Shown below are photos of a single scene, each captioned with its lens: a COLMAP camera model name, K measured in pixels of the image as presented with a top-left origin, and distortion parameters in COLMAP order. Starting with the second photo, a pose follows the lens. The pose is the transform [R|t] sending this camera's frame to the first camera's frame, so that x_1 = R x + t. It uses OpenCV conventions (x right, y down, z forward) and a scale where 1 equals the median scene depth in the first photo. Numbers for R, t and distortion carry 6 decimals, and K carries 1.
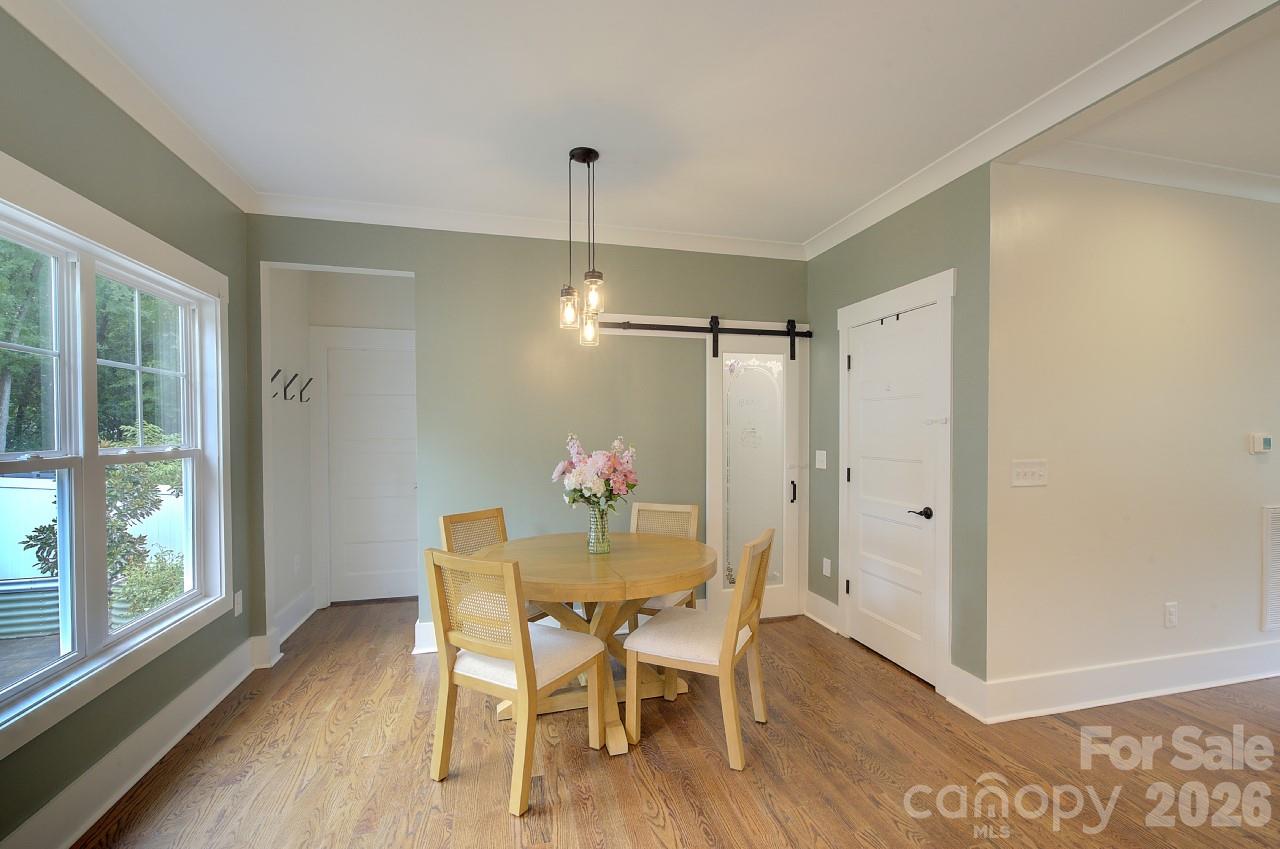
lens RADIAL K [[552.1, 0, 645.9], [0, 552.1, 436.7], [0, 0, 1]] dist [-0.003812, 0.003617]
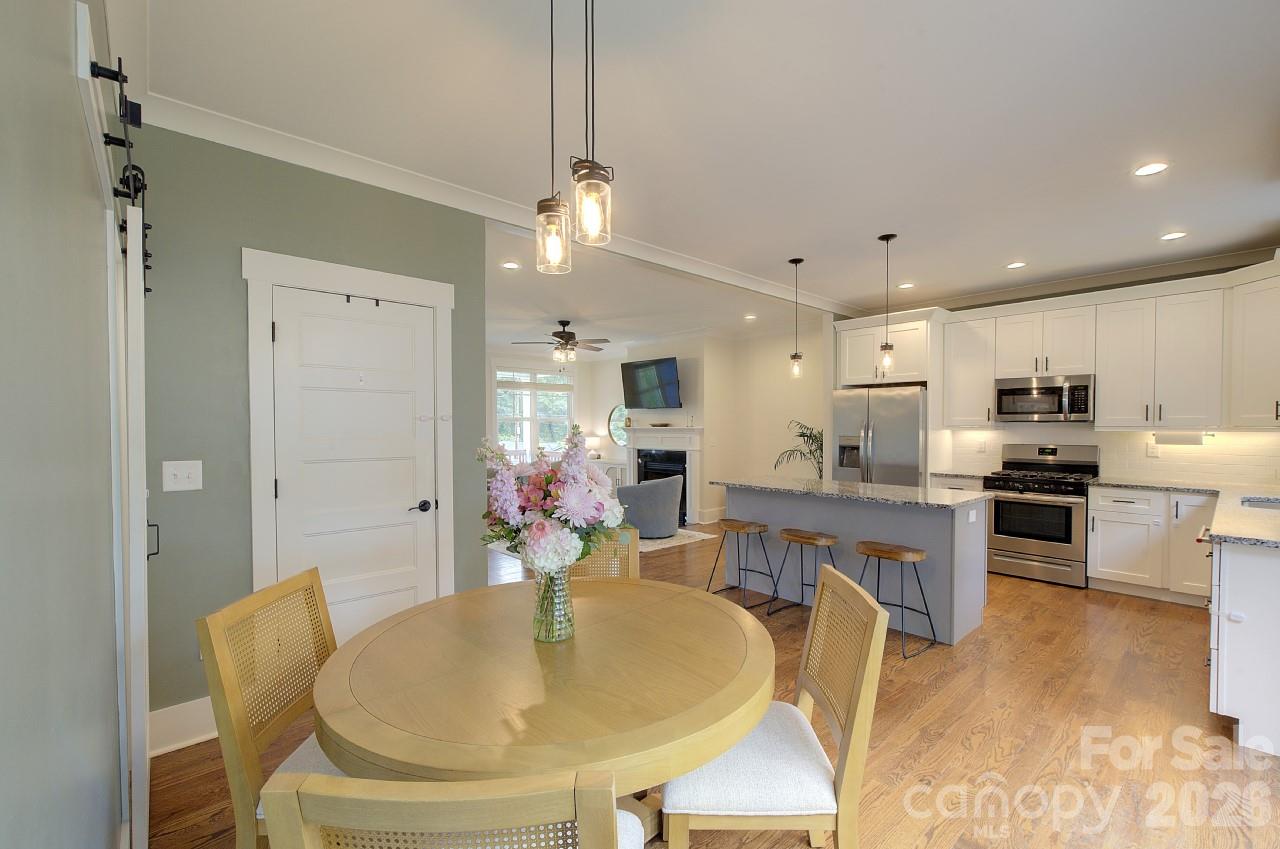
lens RADIAL K [[552.1, 0, 638.5], [0, 552.1, 434.1], [0, 0, 1]] dist [-0.003812, 0.003617]
pose [[-0.454330, -0.009042, 0.890788, -0.542250], [0.014162, 0.999749, 0.017371, -0.010396], [-0.890721, 0.020507, -0.454088, 0.983927]]
